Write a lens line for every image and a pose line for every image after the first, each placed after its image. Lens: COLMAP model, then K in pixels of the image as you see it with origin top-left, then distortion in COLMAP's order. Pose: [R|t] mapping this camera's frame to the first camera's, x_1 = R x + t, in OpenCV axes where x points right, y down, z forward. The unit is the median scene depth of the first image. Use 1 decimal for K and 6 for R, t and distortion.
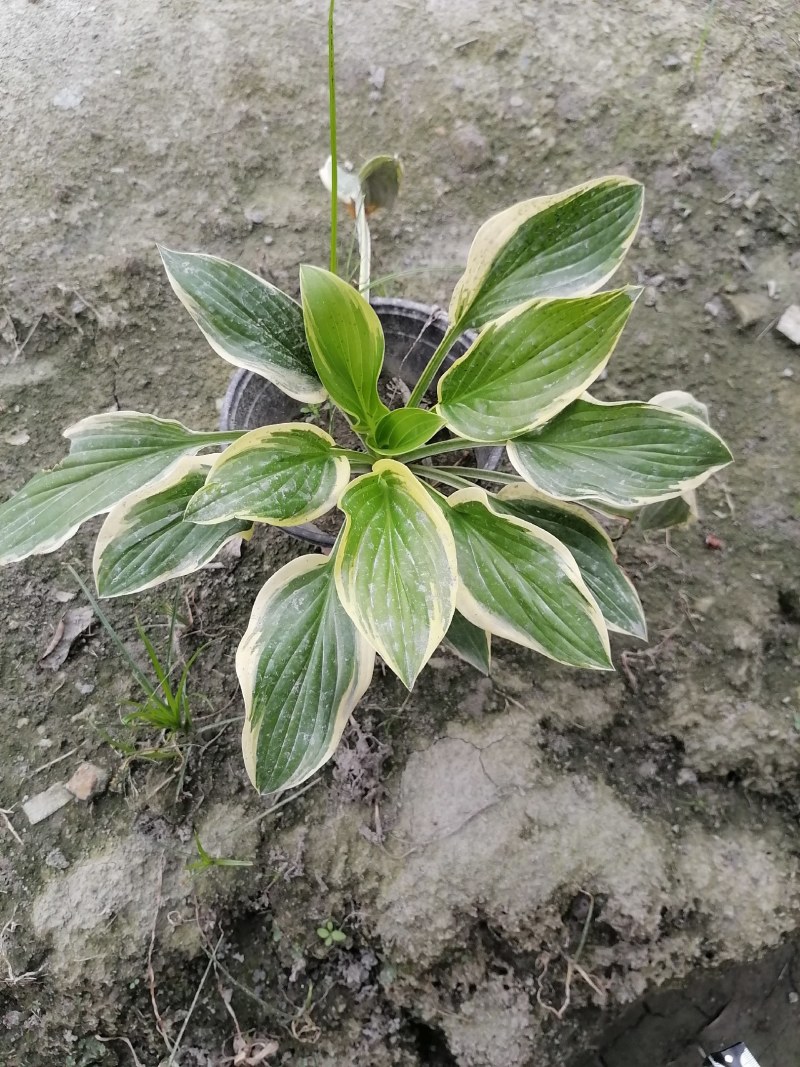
lens RADIAL K [[821.7, 0, 438.1], [0, 821.7, 534.6], [0, 0, 1]] dist [0.065557, 0.002419]
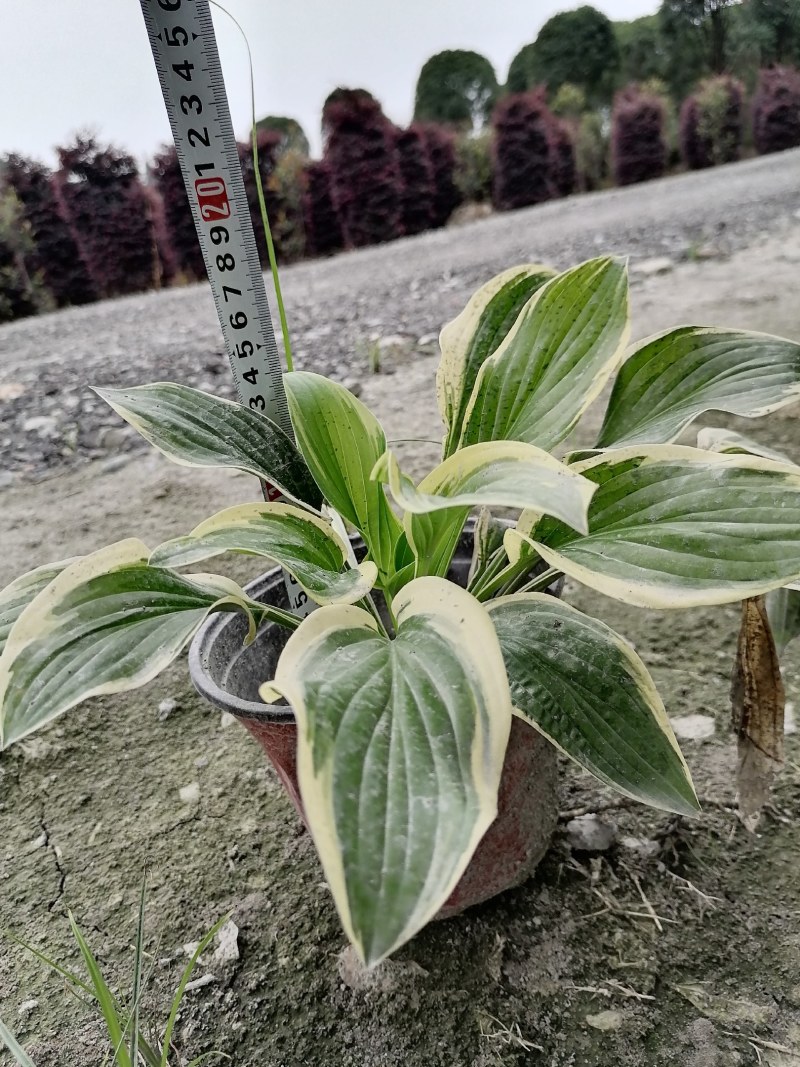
lens RADIAL K [[826.0, 0, 420.5], [0, 826.0, 546.7], [0, 0, 1]] dist [0.082578, -0.091319]
pose [[0.952383, -0.262343, 0.155382, -0.127816], [0.293706, 0.652489, -0.698567, 0.309908], [0.081879, 0.710939, 0.698471, 0.352007]]
